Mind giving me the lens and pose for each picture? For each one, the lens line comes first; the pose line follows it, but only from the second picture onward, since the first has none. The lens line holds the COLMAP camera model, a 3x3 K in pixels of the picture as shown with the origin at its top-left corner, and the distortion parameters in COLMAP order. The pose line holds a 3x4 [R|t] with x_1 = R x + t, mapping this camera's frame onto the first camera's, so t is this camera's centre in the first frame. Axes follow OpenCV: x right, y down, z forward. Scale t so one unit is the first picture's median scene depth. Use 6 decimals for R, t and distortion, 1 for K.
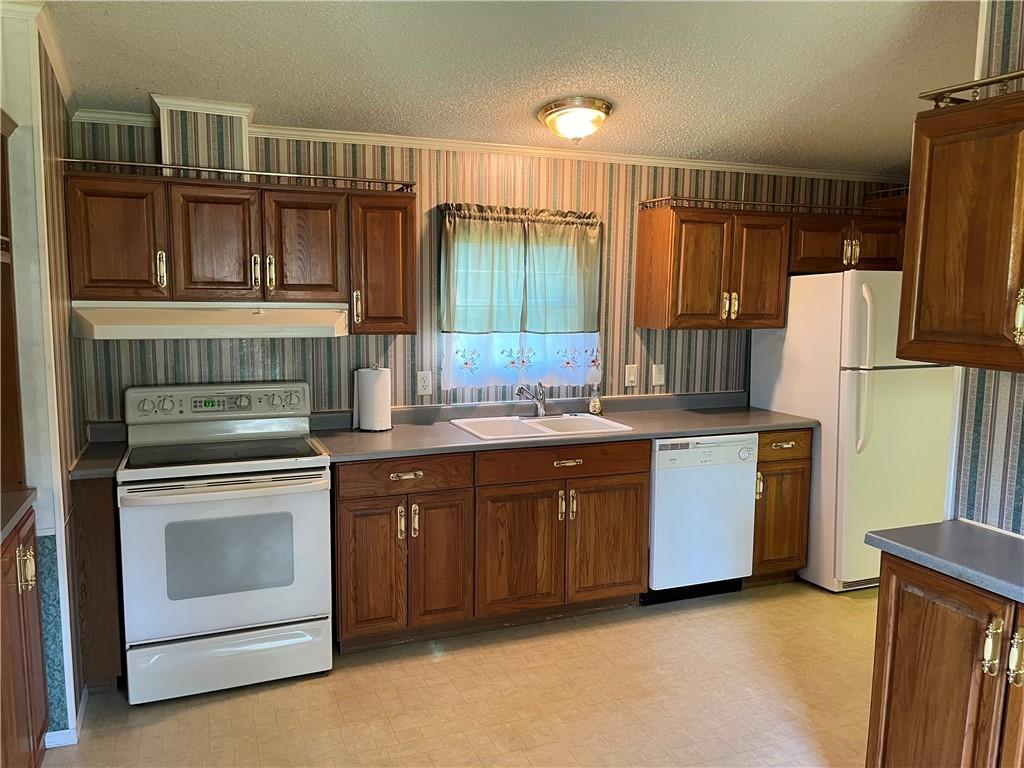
lens RADIAL K [[779.2, 0, 509.3], [0, 779.2, 387.6], [0, 0, 1]] dist [0.036652, -0.043870]
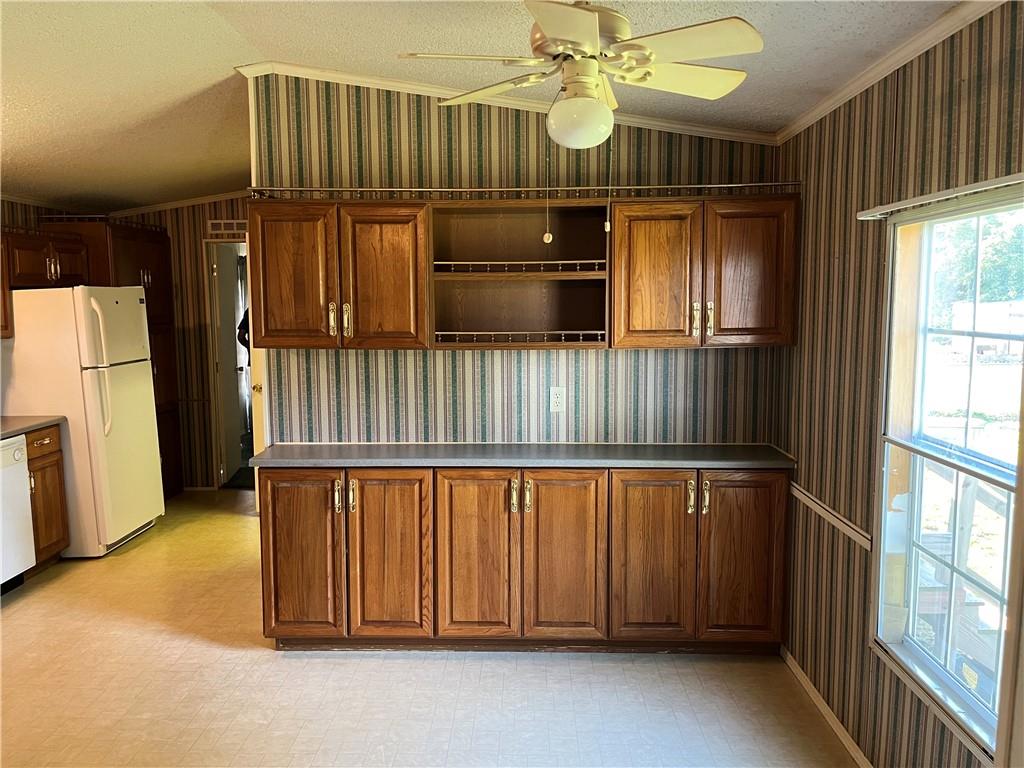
lens RADIAL K [[779.2, 0, 509.9], [0, 779.2, 383.0], [0, 0, 1]] dist [0.036652, -0.043870]
pose [[0.391948, -0.111020, 0.913264, -0.410817], [0.120051, 0.990376, 0.068871, -0.006932], [-0.912121, 0.082645, 0.401504, -0.065208]]
